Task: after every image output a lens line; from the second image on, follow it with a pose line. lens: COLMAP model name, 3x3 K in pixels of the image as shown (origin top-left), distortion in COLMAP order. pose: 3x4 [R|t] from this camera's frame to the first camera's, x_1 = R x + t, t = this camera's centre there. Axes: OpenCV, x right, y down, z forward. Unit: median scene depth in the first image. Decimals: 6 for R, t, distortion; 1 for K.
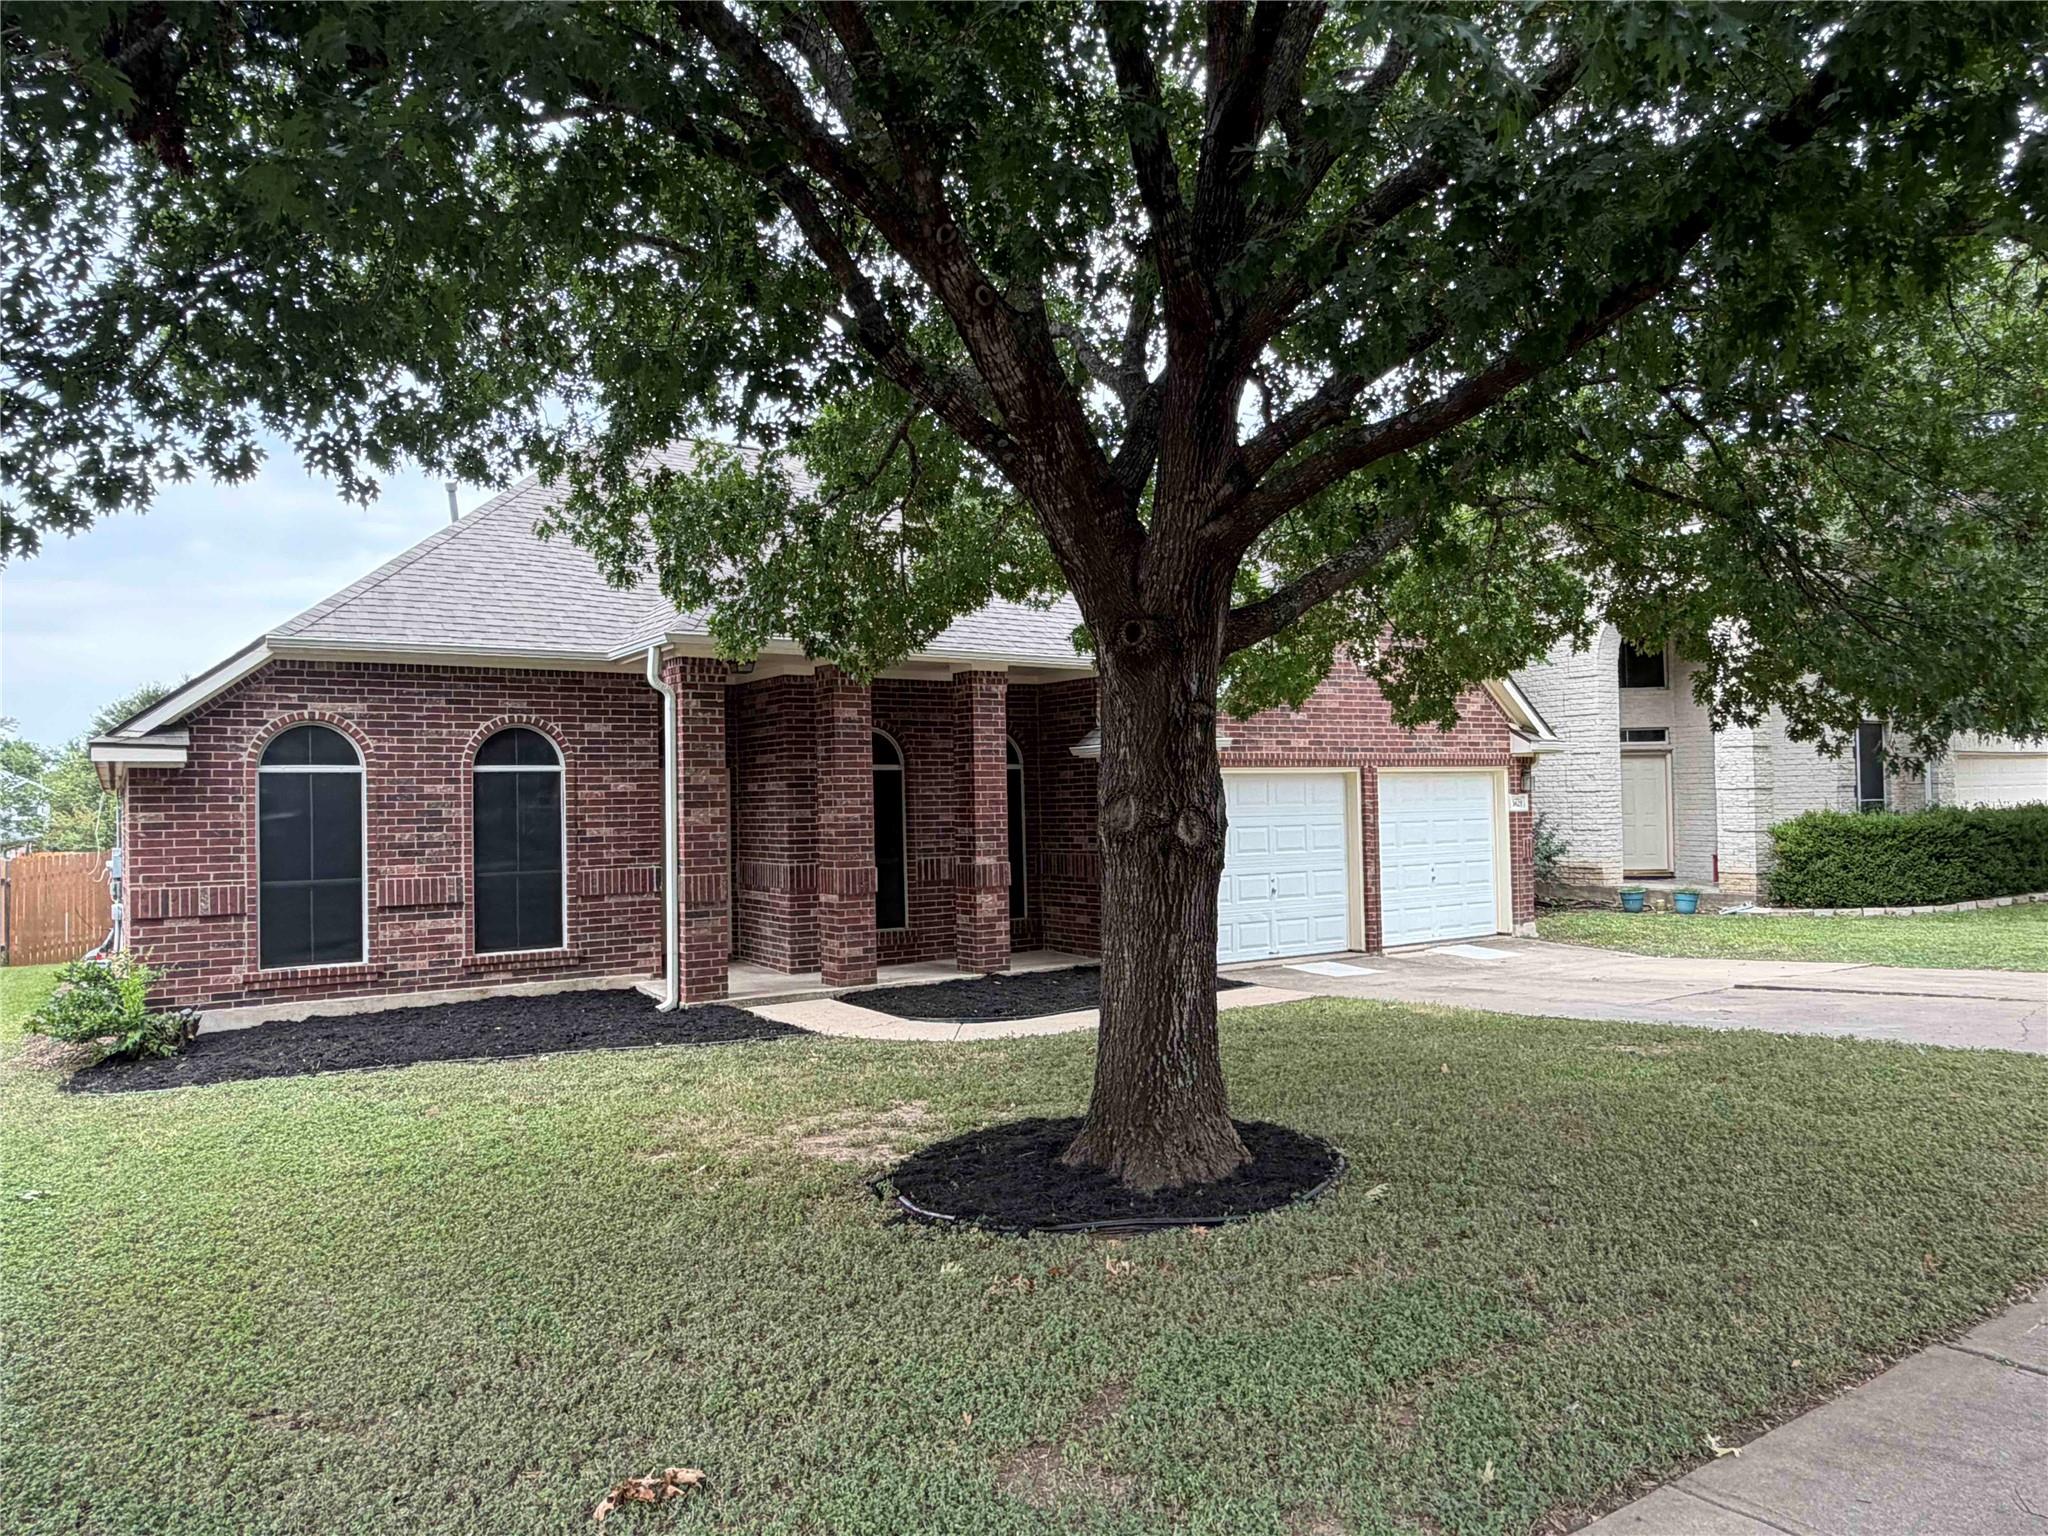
lens RADIAL K [[1367.7, 0, 1024.0], [0, 1367.7, 768.0], [0, 0, 1]] dist [-0.005558, -0.002056]
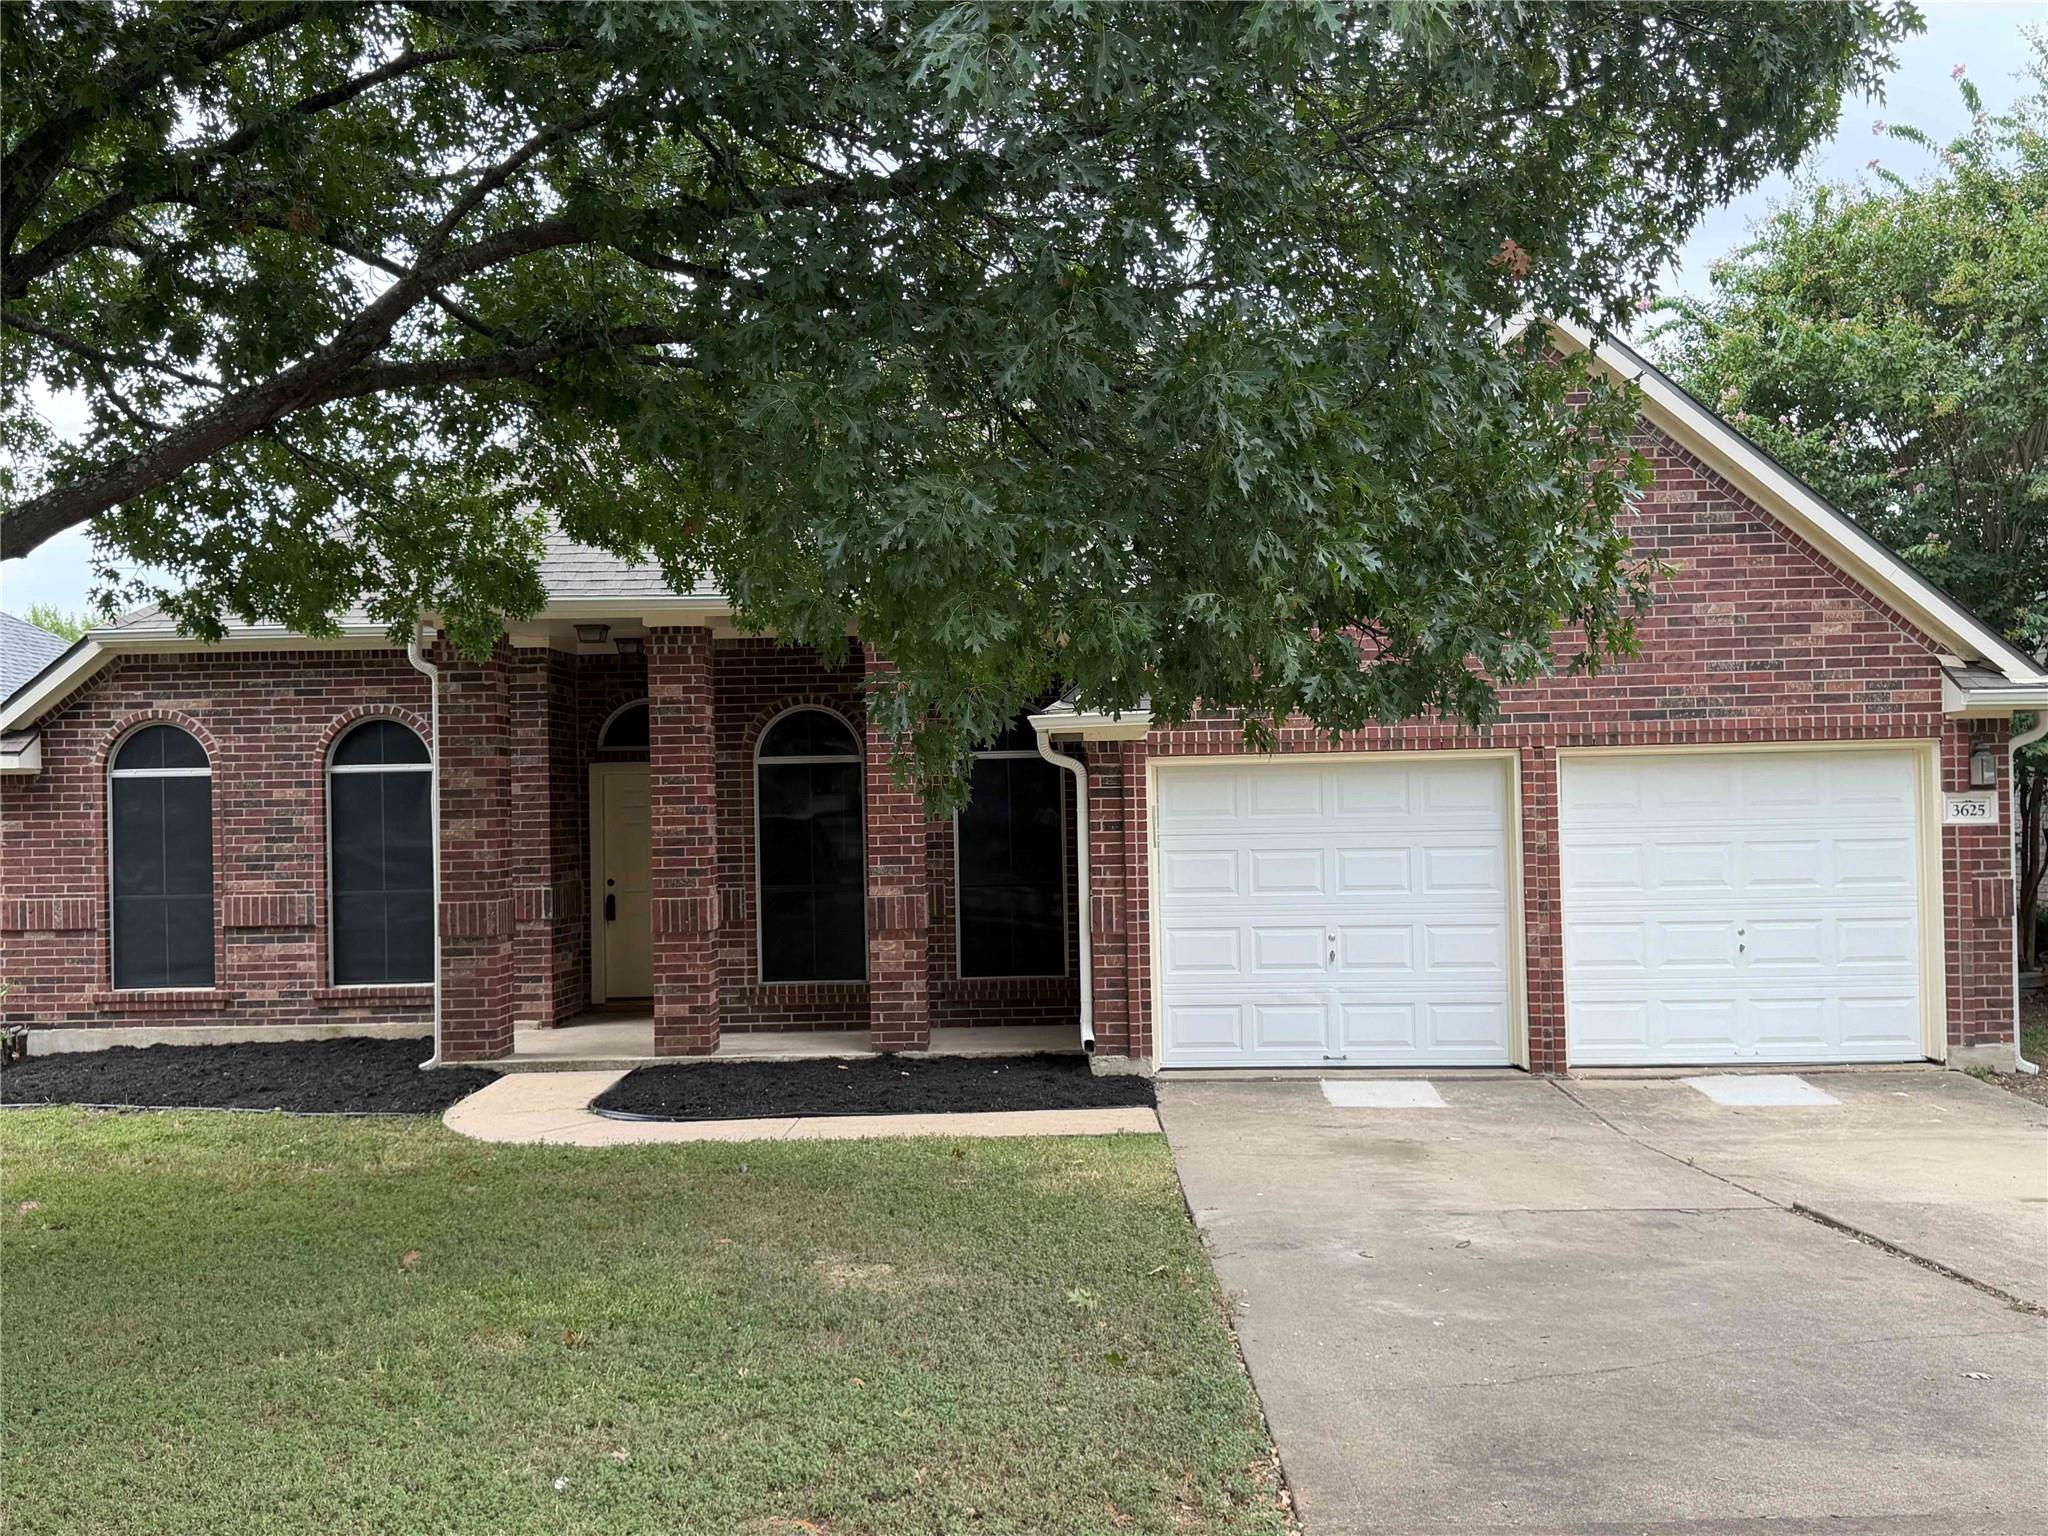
lens RADIAL K [[1902.2, 0, 1024.0], [0, 1902.2, 768.0], [0, 0, 1]] dist [0.165666, -0.392957]
pose [[0.813354, -0.006369, -0.581735, 0.676014], [0.019743, 0.999666, 0.016660, -0.012359], [0.581434, -0.025035, 0.813208, 0.277186]]
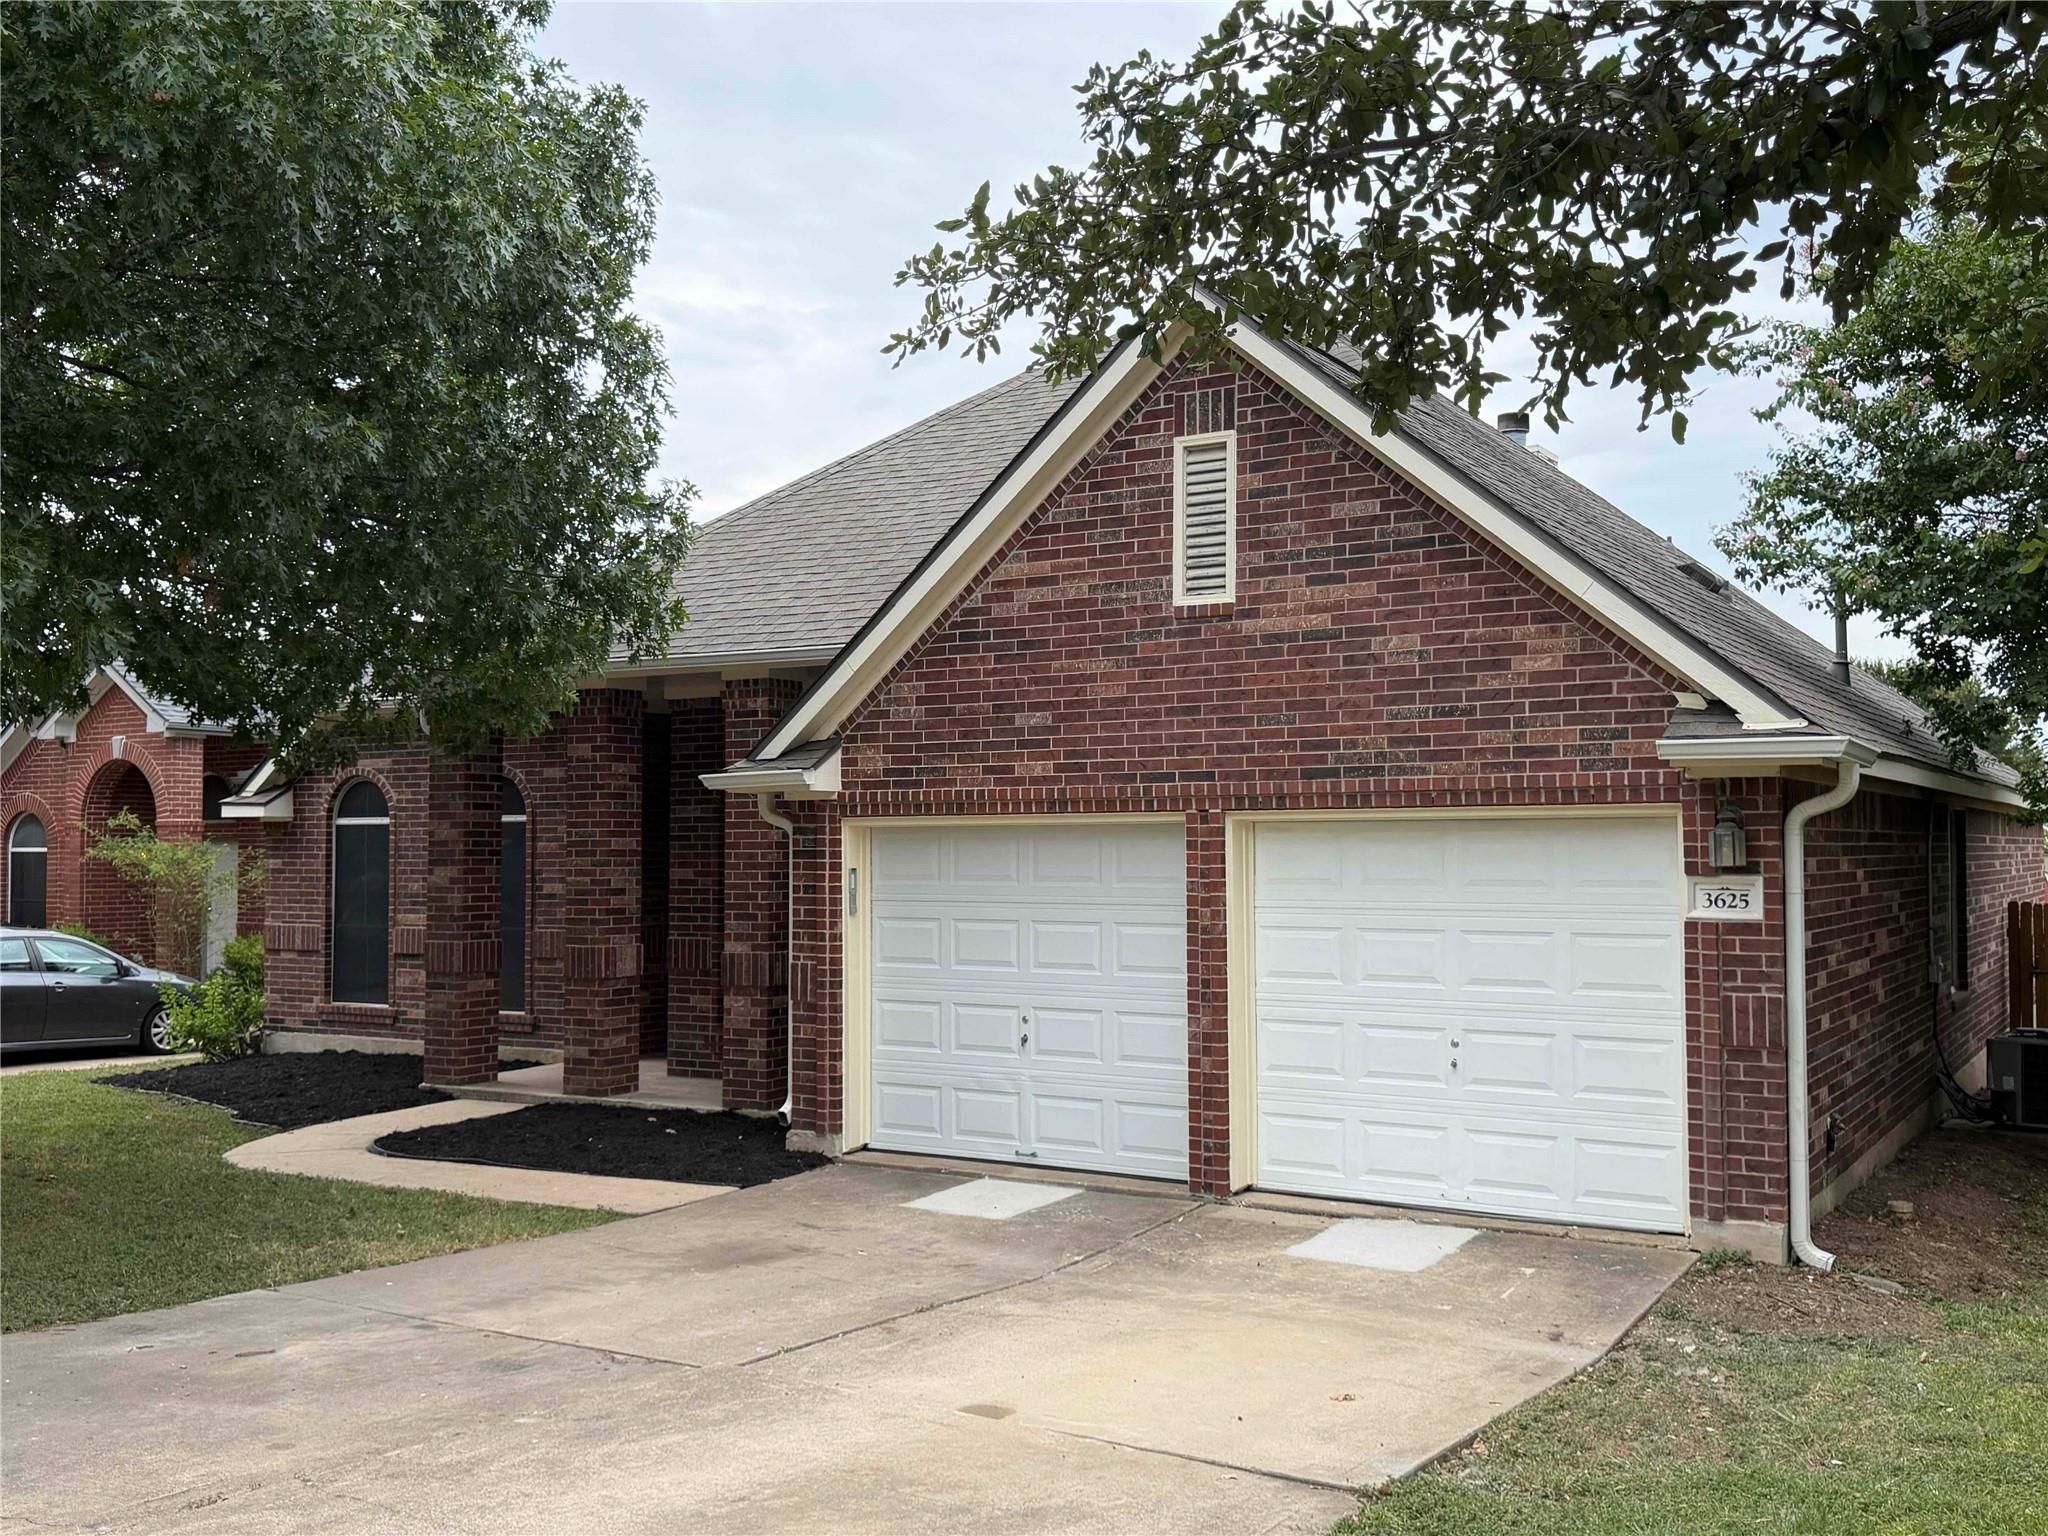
lens RADIAL K [[1902.2, 0, 1024.0], [0, 1902.2, 768.0], [0, 0, 1]] dist [0.165666, -0.392957]
pose [[0.414591, -0.020381, -0.909780, 1.052361], [0.019217, 0.999722, -0.013639, -0.010219], [0.909805, -0.011828, 0.414867, 0.817854]]
